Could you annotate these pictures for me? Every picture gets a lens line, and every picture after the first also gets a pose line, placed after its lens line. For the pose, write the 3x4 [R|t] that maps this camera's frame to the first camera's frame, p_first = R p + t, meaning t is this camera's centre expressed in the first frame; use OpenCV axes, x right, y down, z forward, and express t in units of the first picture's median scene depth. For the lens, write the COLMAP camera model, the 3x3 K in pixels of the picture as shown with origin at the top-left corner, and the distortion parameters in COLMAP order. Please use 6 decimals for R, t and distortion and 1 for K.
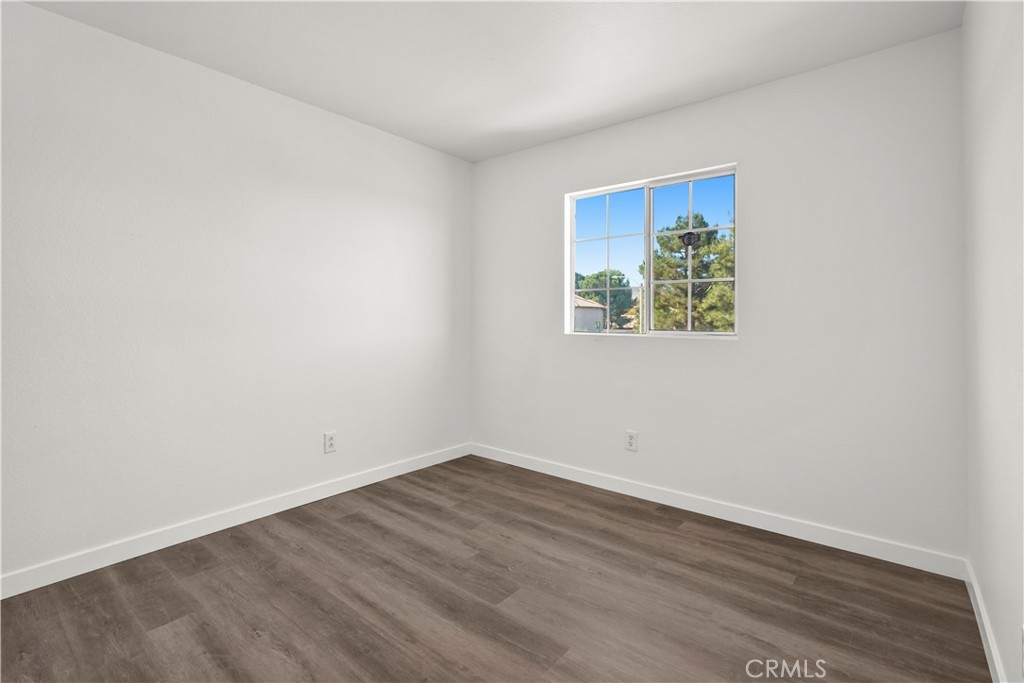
lens RADIAL K [[466.3, 0, 520.1], [0, 466.3, 336.1], [0, 0, 1]] dist [-0.004594, 0.000835]
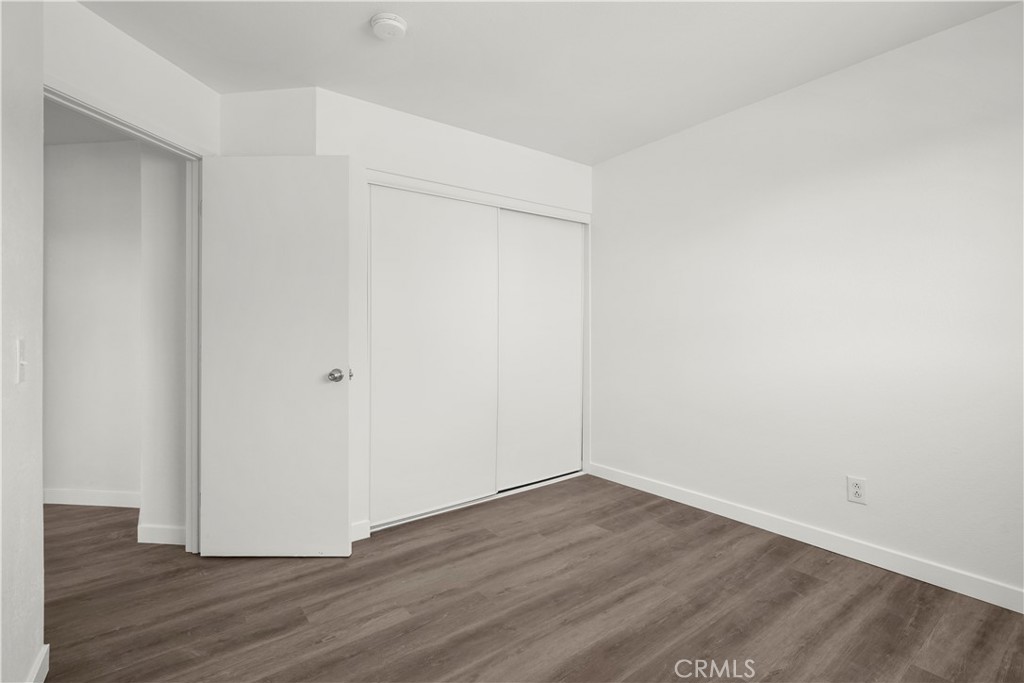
lens RADIAL K [[466.3, 0, 519.5], [0, 466.3, 338.3], [0, 0, 1]] dist [-0.004594, 0.000835]
pose [[-0.218673, 0.015158, -0.975680, 0.616158], [-0.035633, 0.999088, 0.023508, -0.031485], [0.975147, 0.039907, -0.217934, 0.793602]]
